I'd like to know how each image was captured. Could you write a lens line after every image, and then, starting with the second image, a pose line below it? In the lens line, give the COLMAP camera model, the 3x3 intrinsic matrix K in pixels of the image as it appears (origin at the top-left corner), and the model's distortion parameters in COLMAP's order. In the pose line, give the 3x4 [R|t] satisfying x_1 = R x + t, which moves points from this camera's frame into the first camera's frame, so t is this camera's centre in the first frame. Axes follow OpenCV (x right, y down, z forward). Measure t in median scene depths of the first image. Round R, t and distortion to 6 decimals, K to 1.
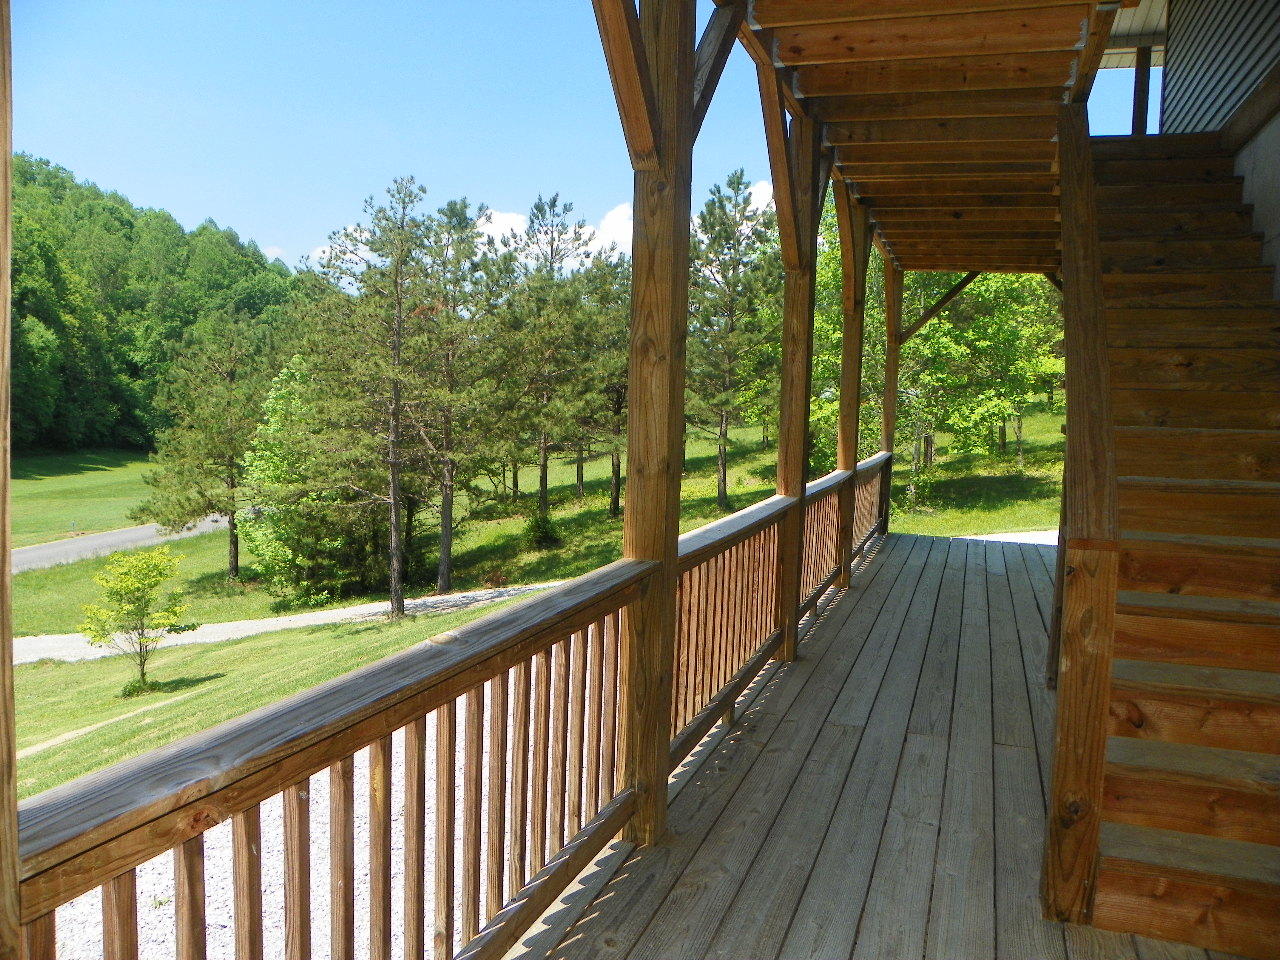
lens RADIAL K [[973.7, 0, 645.3], [0, 973.7, 474.0], [0, 0, 1]] dist [-0.157603, 0.101344]
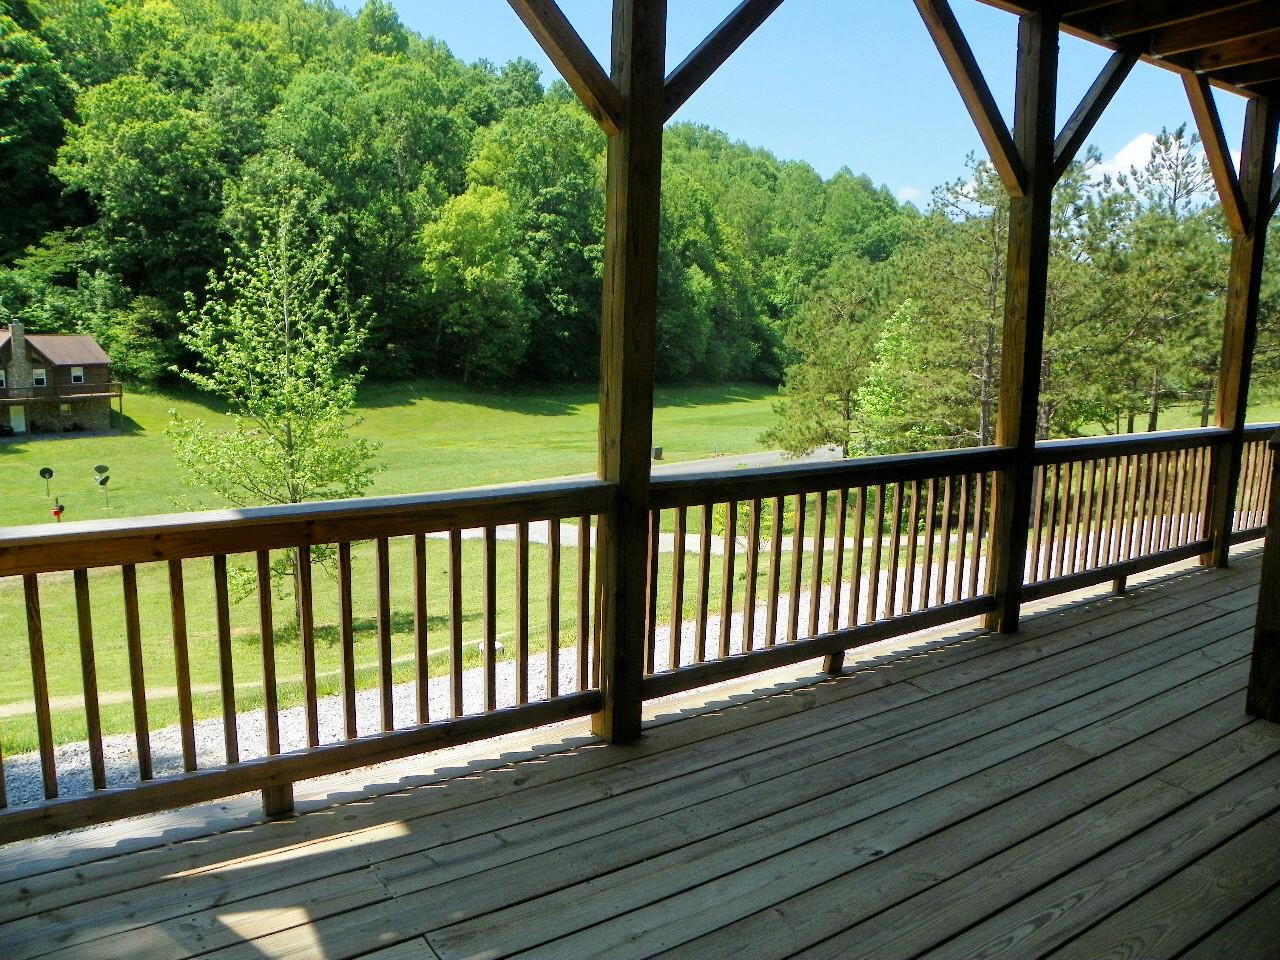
lens RADIAL K [[973.7, 0, 640.7], [0, 973.7, 482.6], [0, 0, 1]] dist [-0.157603, 0.101344]
pose [[0.805368, 0.082095, -0.587063, 0.035010], [-0.040903, 0.995699, 0.083127, 0.003487], [0.591363, -0.042935, 0.805262, -0.048179]]
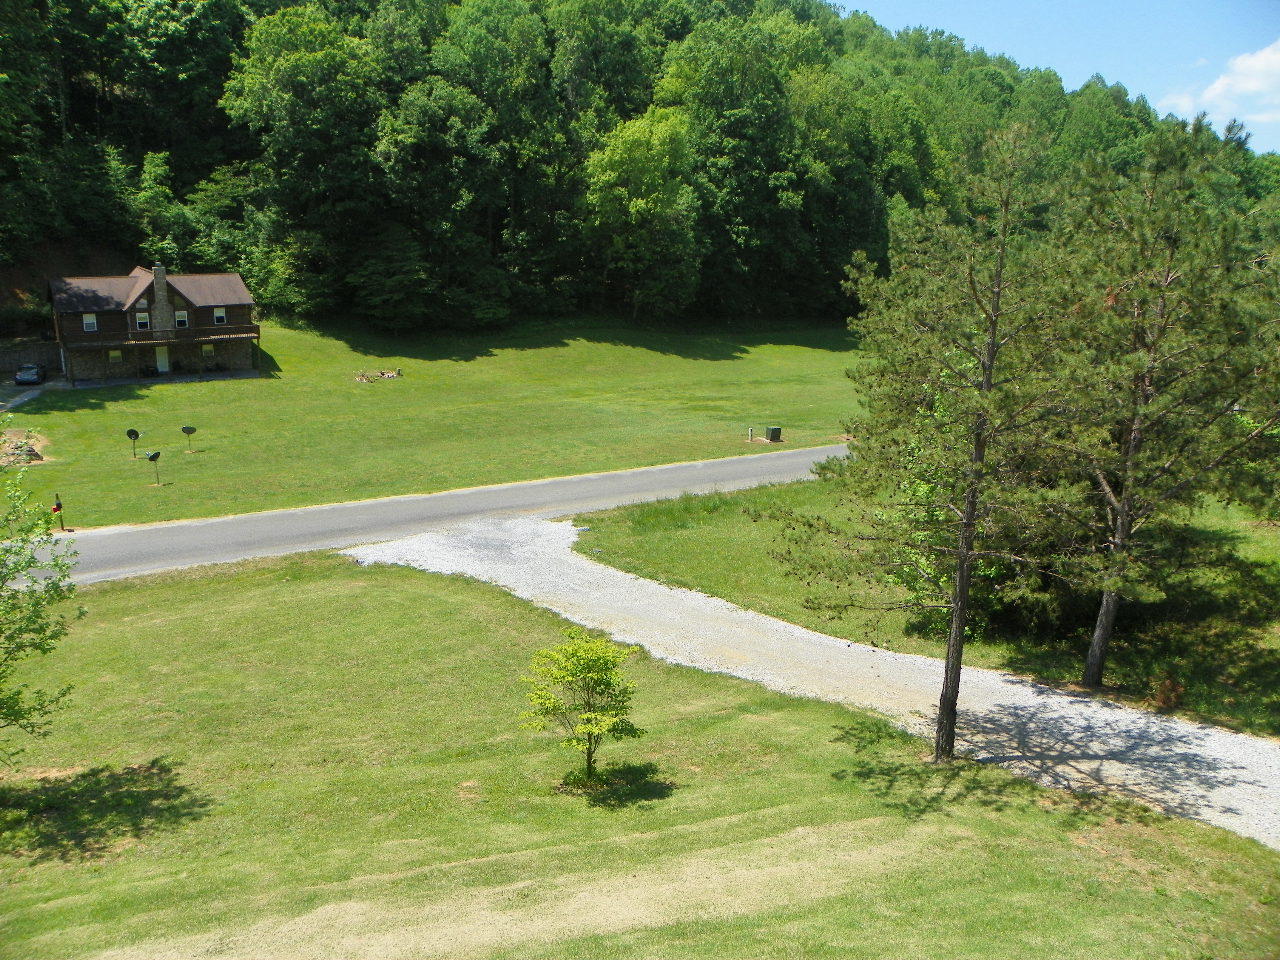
lens RADIAL K [[973.7, 0, 632.4], [0, 973.7, 487.9], [0, 0, 1]] dist [-0.157603, 0.101344]
pose [[0.636687, 0.188235, -0.747795, 0.047734], [-0.066512, 0.979540, 0.189941, -0.091668], [0.768249, -0.071196, 0.636180, 0.203593]]
